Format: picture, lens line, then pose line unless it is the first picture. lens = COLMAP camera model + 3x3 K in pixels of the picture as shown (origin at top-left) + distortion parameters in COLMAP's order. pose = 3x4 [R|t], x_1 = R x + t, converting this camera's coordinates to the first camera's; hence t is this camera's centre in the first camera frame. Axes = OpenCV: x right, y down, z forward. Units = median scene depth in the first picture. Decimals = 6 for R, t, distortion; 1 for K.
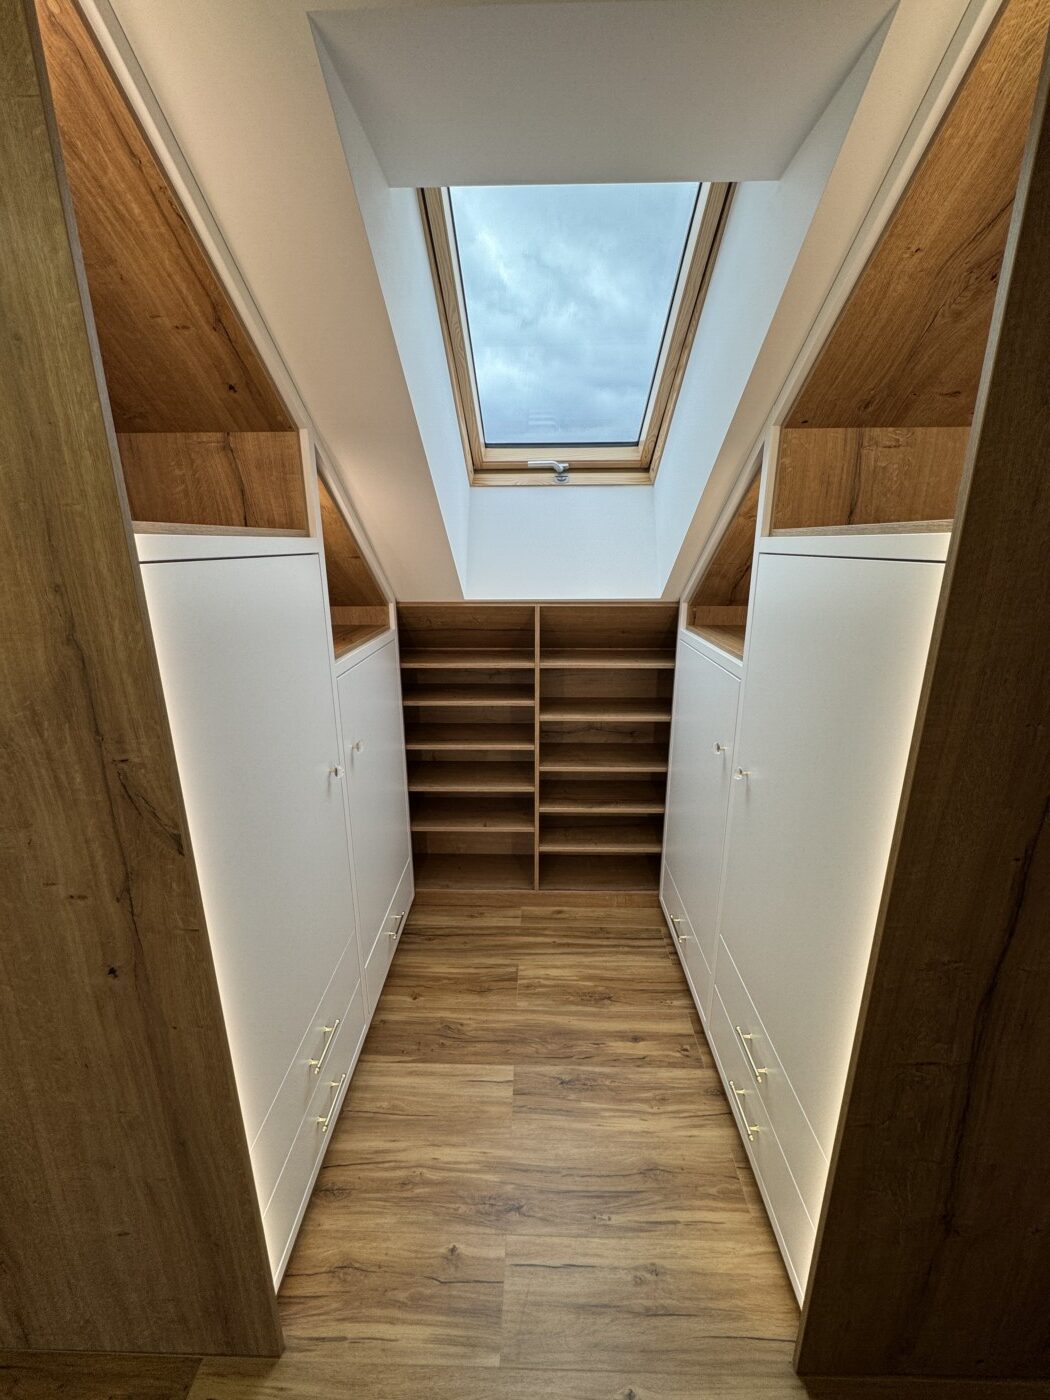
lens RADIAL K [[556.5, 0, 526.6], [0, 556.5, 698.9], [0, 0, 1]] dist [-0.002186, -0.000201]
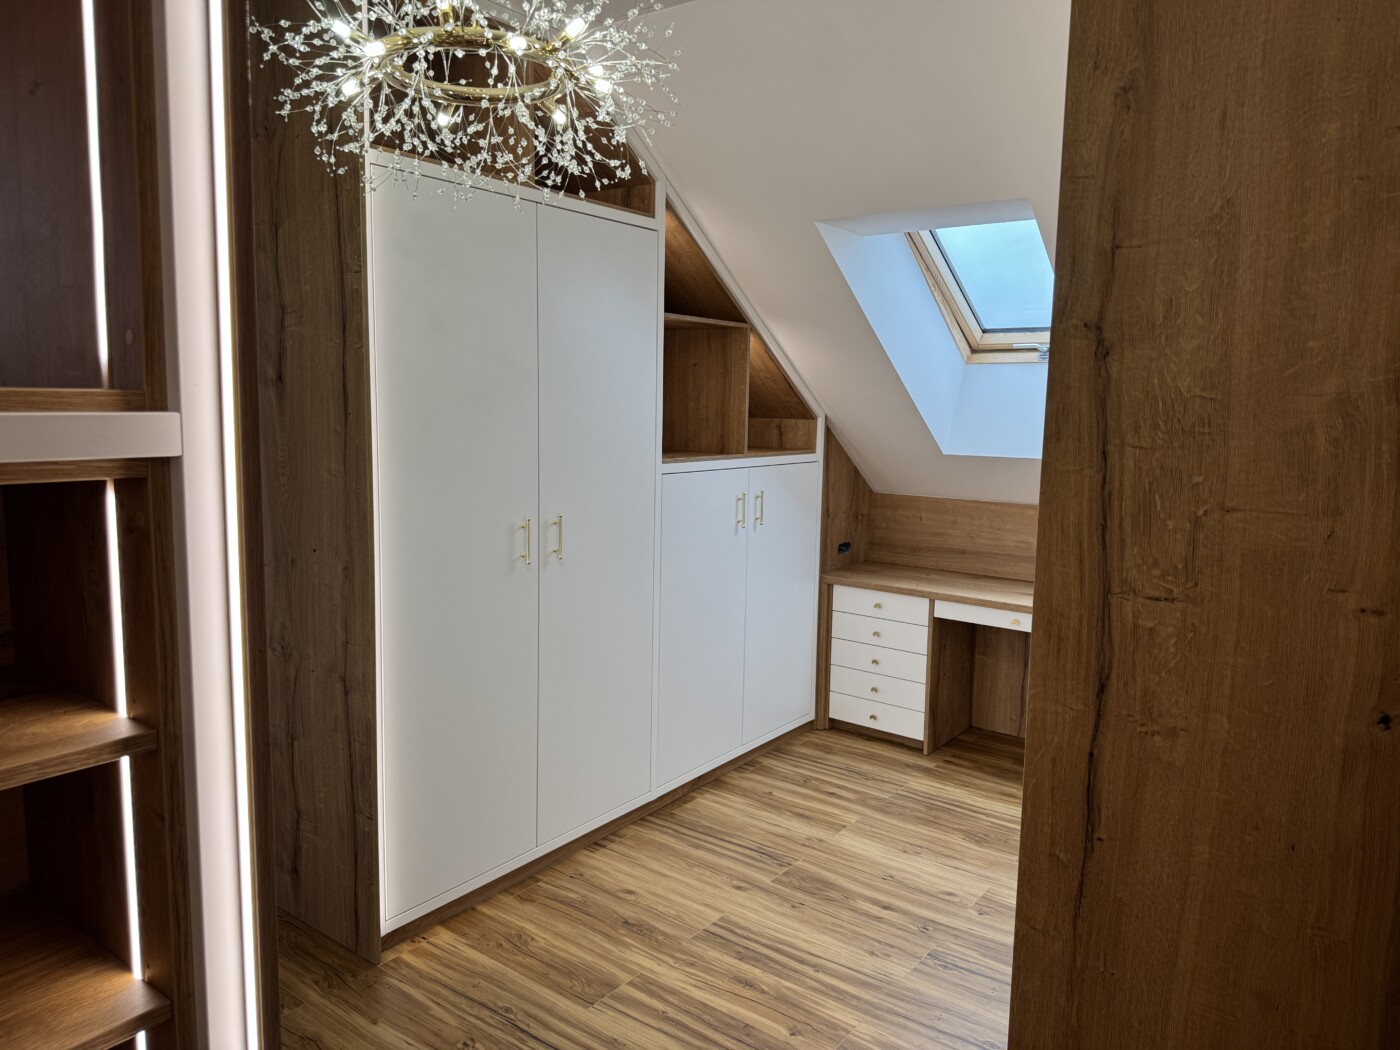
lens RADIAL K [[983.5, 0, 697.6], [0, 983.5, 519.9], [0, 0, 1]] dist [0.032240, -0.043813]
pose [[0.809450, 0.091527, -0.580012, -0.508038], [-0.177548, 0.979690, -0.093184, 0.350491], [0.559703, 0.178408, 0.809261, -0.504594]]
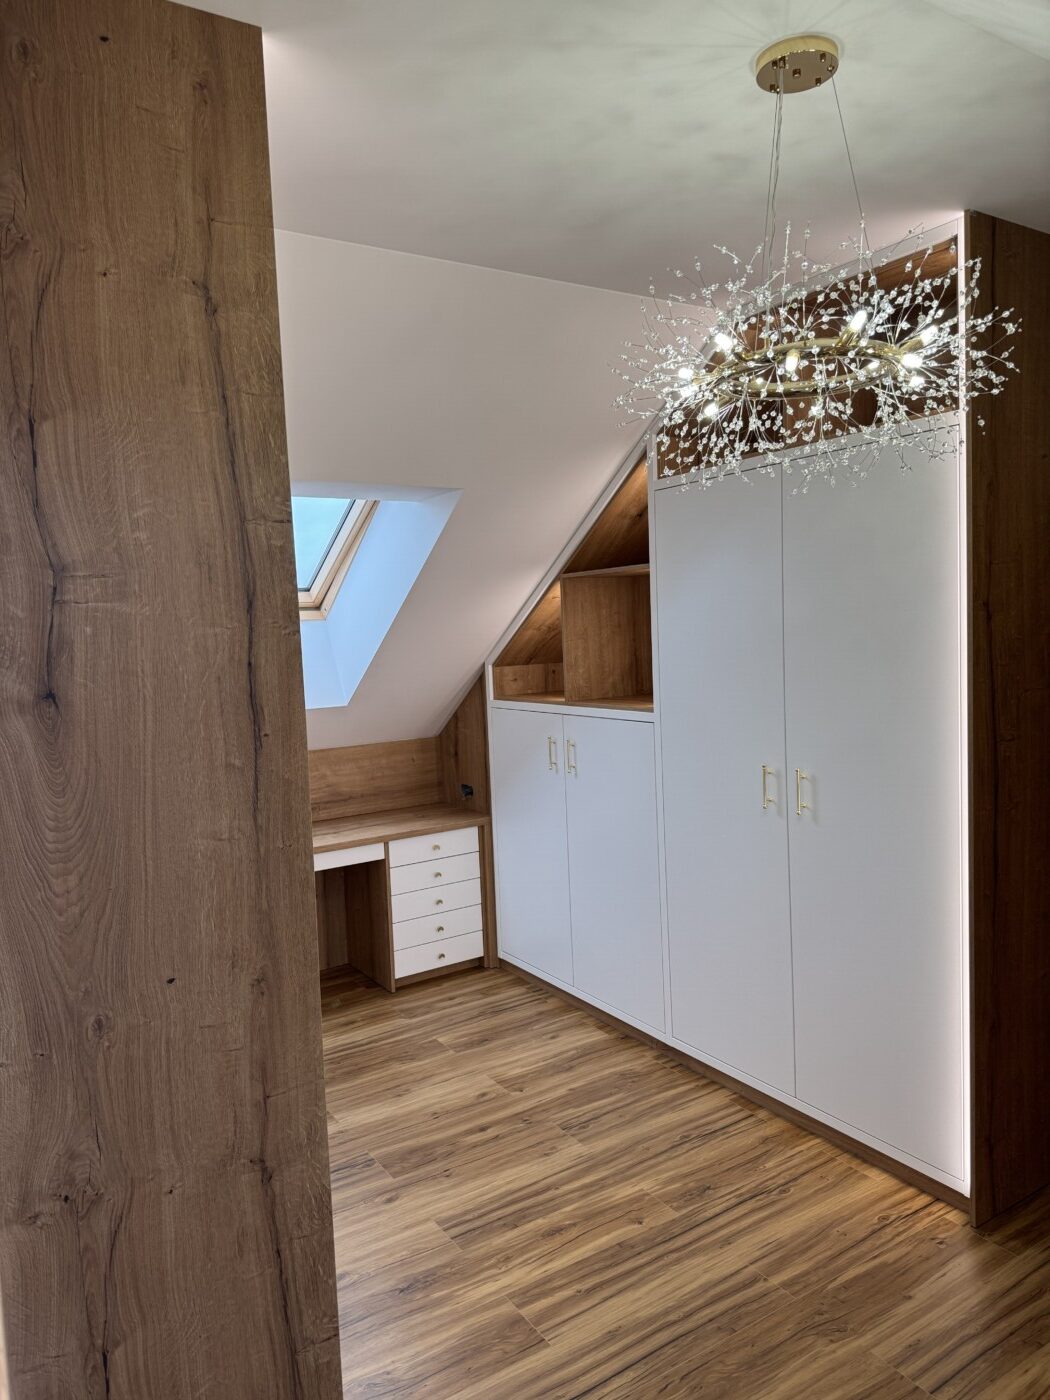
lens RADIAL K [[994.0, 0, 525.0], [0, 994.0, 700.0], [0, 0, 1]] dist [0.019949, -0.026438]
pose [[0.834133, -0.073257, 0.546677, -1.193168], [0.183900, 0.971366, -0.150432, 0.740301], [-0.520003, 0.226014, 0.823720, -0.555512]]
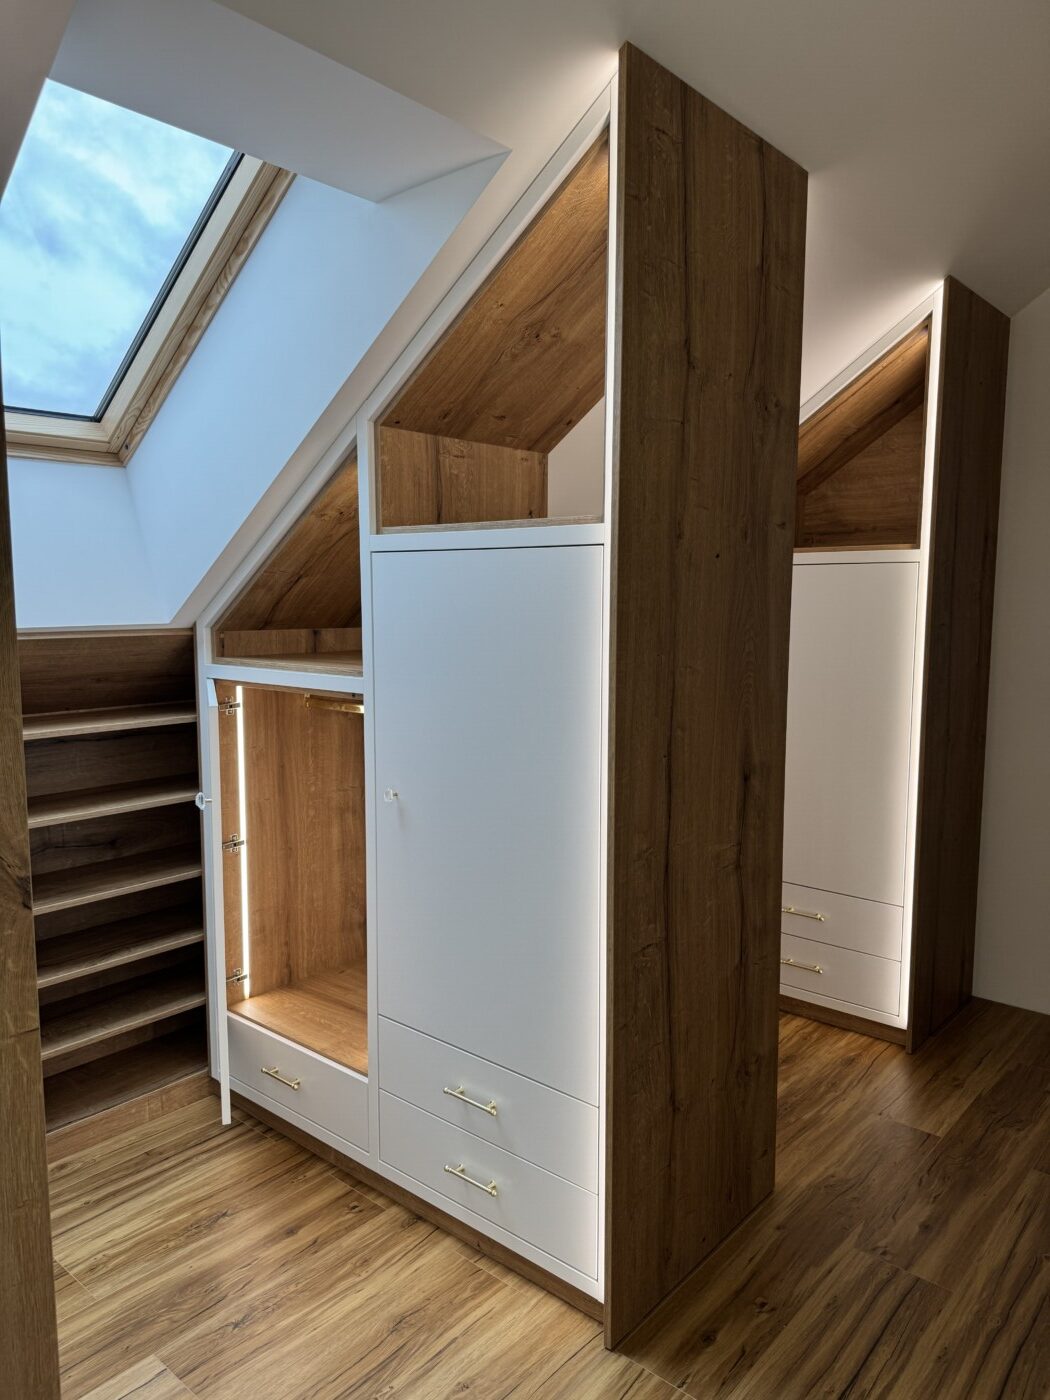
lens RADIAL K [[986.6, 0, 524.8], [0, 986.6, 705.1], [0, 0, 1]] dist [0.010556, -0.014839]
pose [[0.636435, -0.082284, 0.766929, -0.731094], [0.201855, 0.977410, -0.062642, 0.148696], [-0.744449, 0.194676, 0.638668, -0.194416]]
